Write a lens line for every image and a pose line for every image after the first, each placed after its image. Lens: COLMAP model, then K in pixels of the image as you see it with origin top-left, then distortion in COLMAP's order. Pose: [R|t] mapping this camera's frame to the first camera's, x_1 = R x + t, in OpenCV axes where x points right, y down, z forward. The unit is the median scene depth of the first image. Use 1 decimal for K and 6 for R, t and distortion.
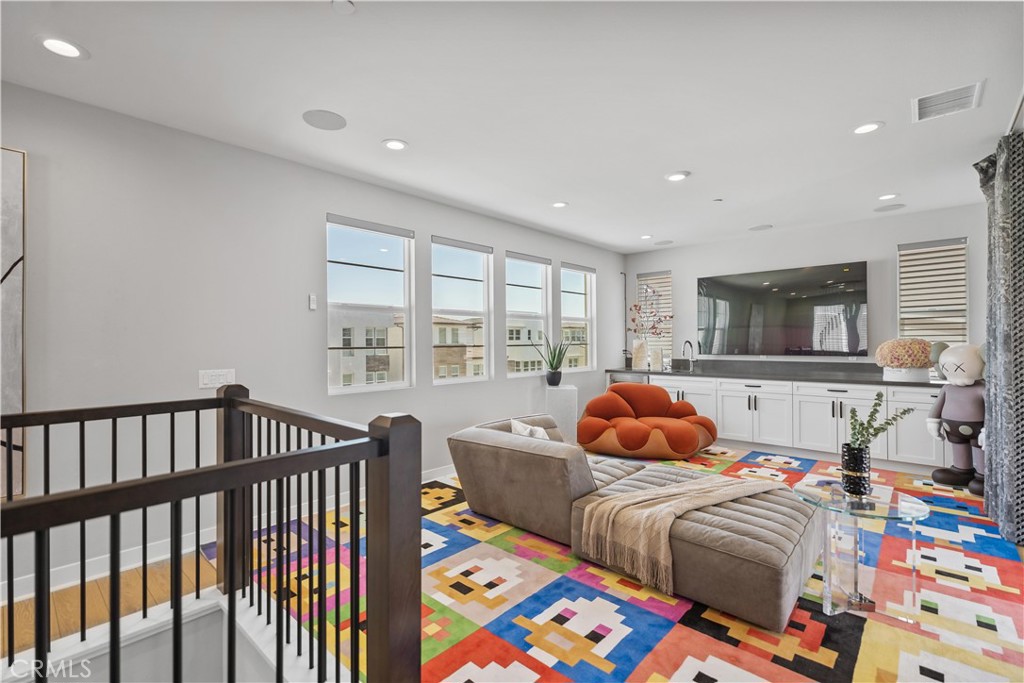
lens RADIAL K [[464.4, 0, 511.9], [0, 464.4, 339.8], [0, 0, 1]] dist [-0.006180, 0.002401]
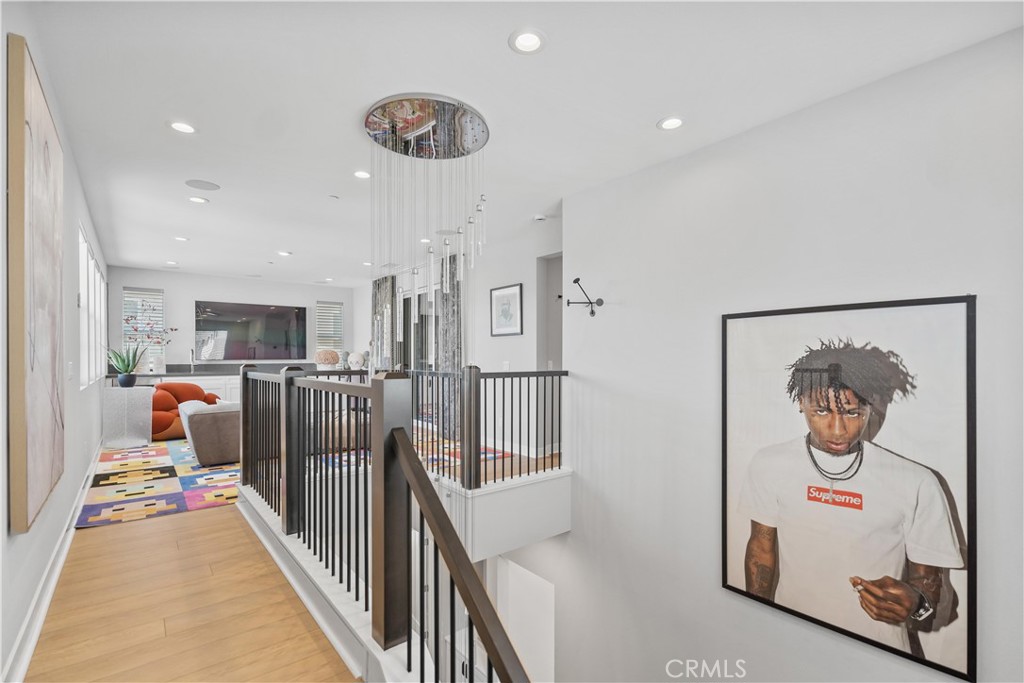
lens RADIAL K [[464.4, 0, 510.8], [0, 464.4, 359.0], [0, 0, 1]] dist [-0.006180, 0.002401]
pose [[0.136547, 0.003748, 0.990627, -1.176821], [-0.005049, 0.999982, -0.003088, 0.045458], [-0.990621, -0.004580, 0.136563, -0.078399]]
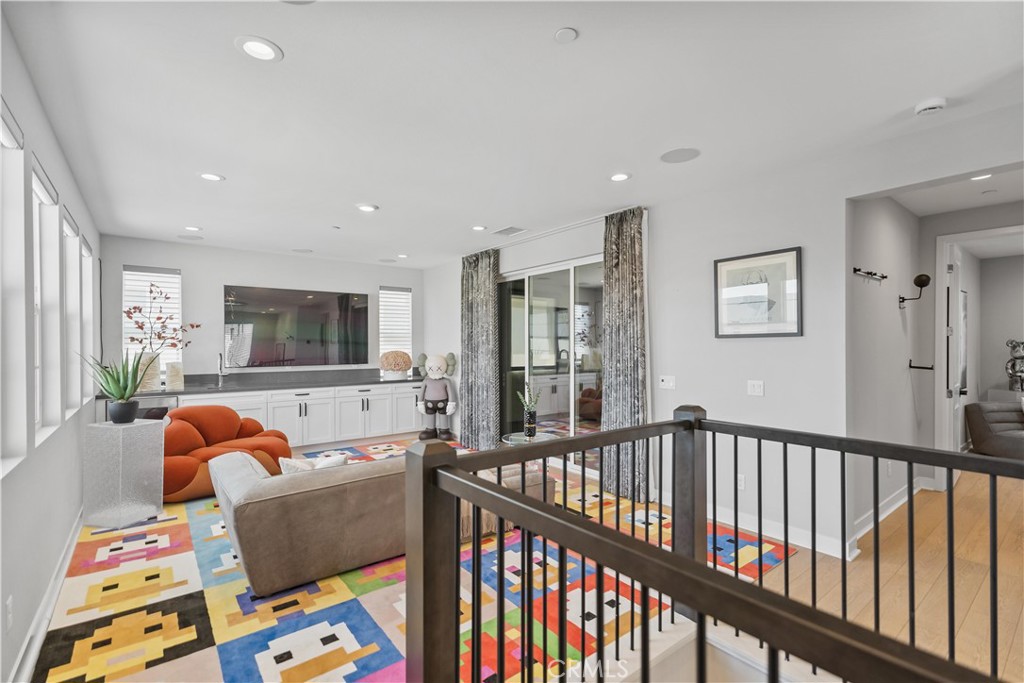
lens RADIAL K [[464.4, 0, 513.1], [0, 464.4, 346.1], [0, 0, 1]] dist [-0.006180, 0.002401]
pose [[0.151349, 0.008473, 0.988444, -0.649721], [-0.001875, 0.999964, -0.008285, -0.007991], [-0.988479, -0.000600, 0.151359, 0.456770]]
